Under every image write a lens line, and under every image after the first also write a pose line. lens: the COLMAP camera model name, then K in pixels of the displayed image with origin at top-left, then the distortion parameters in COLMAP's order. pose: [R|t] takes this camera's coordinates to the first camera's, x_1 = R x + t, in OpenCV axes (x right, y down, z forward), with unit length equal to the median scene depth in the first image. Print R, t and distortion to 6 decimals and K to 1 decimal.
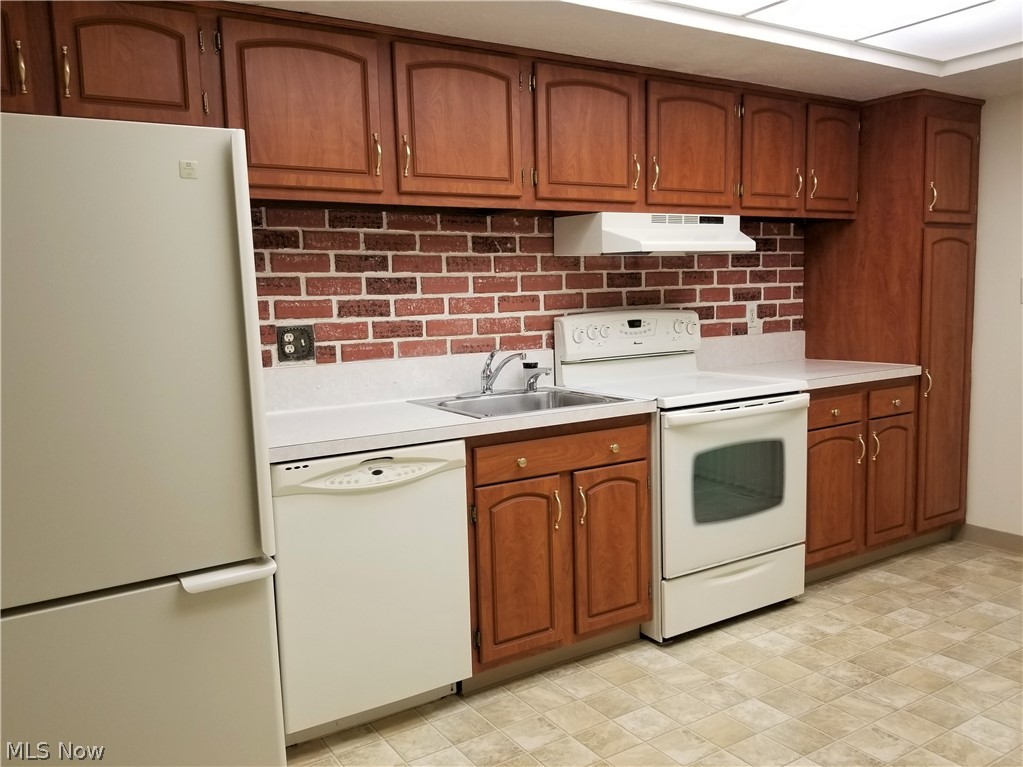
lens RADIAL K [[812.3, 0, 485.4], [0, 812.3, 385.8], [0, 0, 1]] dist [0.071038, -0.132088]
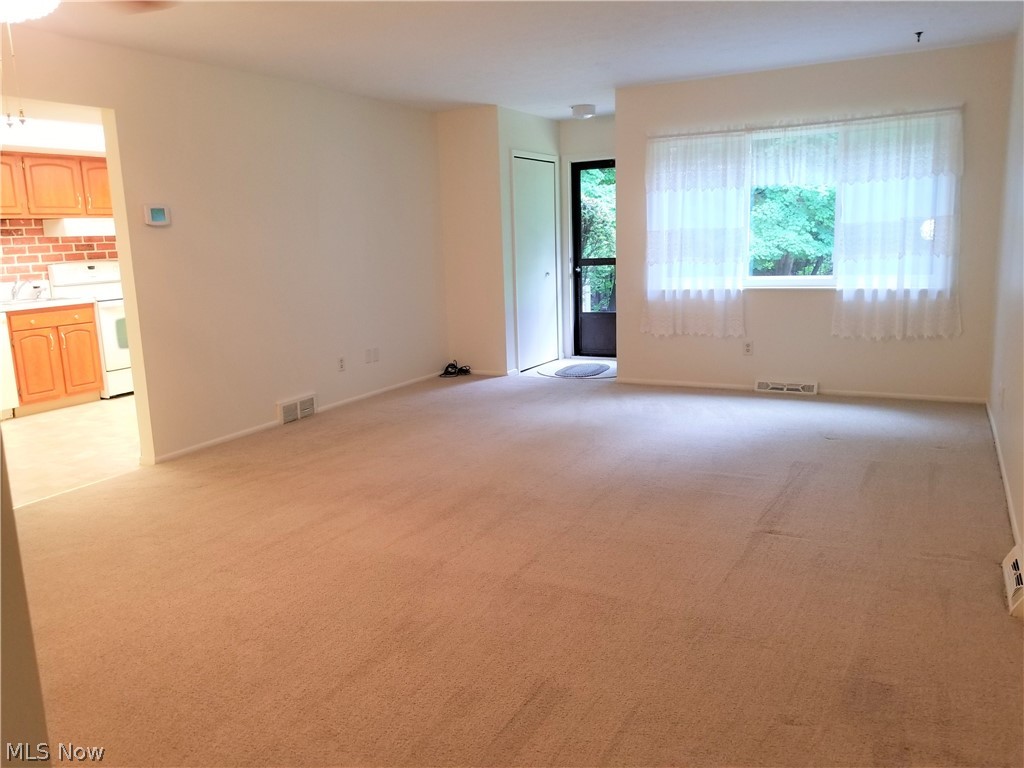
lens RADIAL K [[813.1, 0, 515.3], [0, 813.1, 381.1], [0, 0, 1]] dist [0.071038, -0.132088]
pose [[0.857564, -0.095617, 0.505413, 0.021967], [0.074755, 0.995306, 0.061456, 0.197021], [-0.508917, -0.014920, 0.860686, -1.649344]]
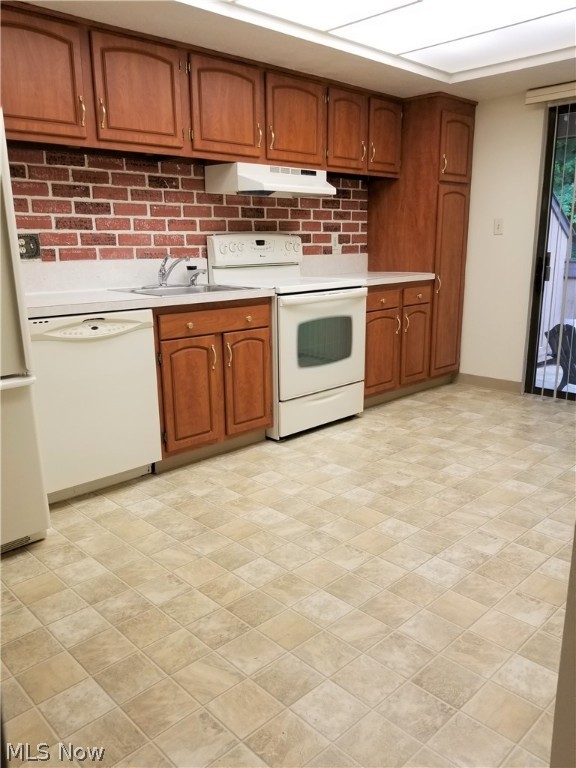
lens RADIAL K [[609.8, 0, 284.7], [0, 609.8, 386.1], [0, 0, 1]] dist [0.071038, -0.132088]
pose [[0.975781, -0.034454, 0.216018, -0.029511], [0.009409, 0.993215, 0.115913, 0.064624], [-0.218546, -0.111073, 0.969485, -0.155972]]
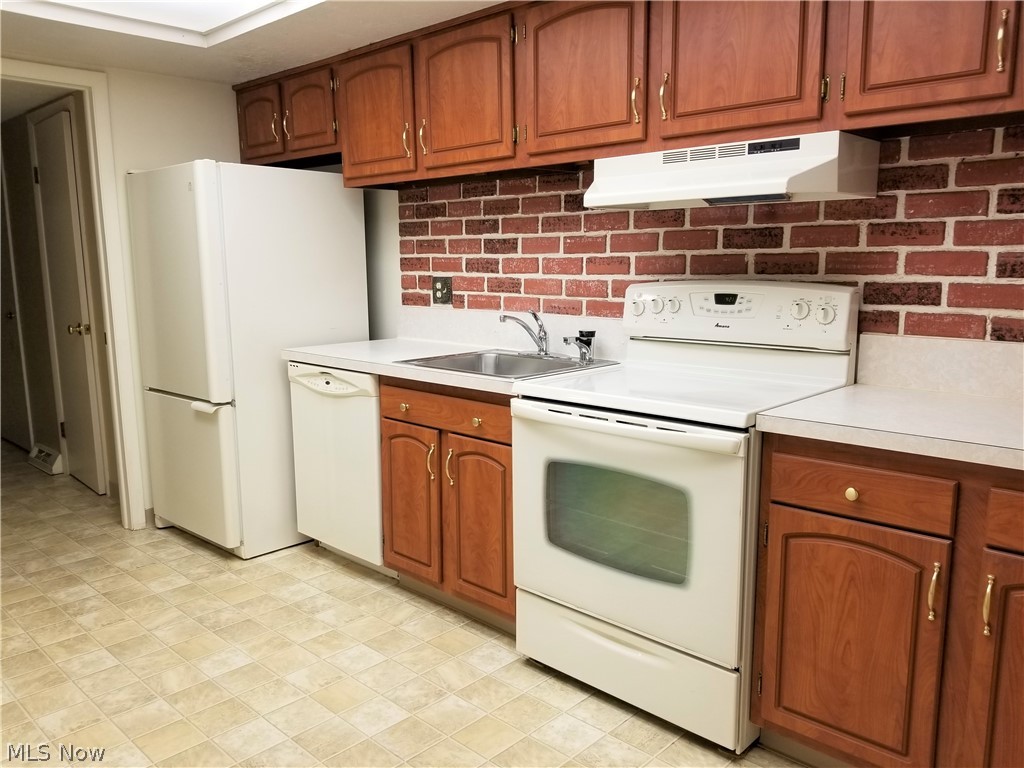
lens RADIAL K [[813.1, 0, 516.9], [0, 813.1, 389.6], [0, 0, 1]] dist [0.071038, -0.132088]
pose [[0.238739, 0.180978, -0.954071, 0.976179], [-0.107349, 0.981377, 0.159295, -0.106636], [0.965132, 0.064389, 0.253721, 0.728093]]
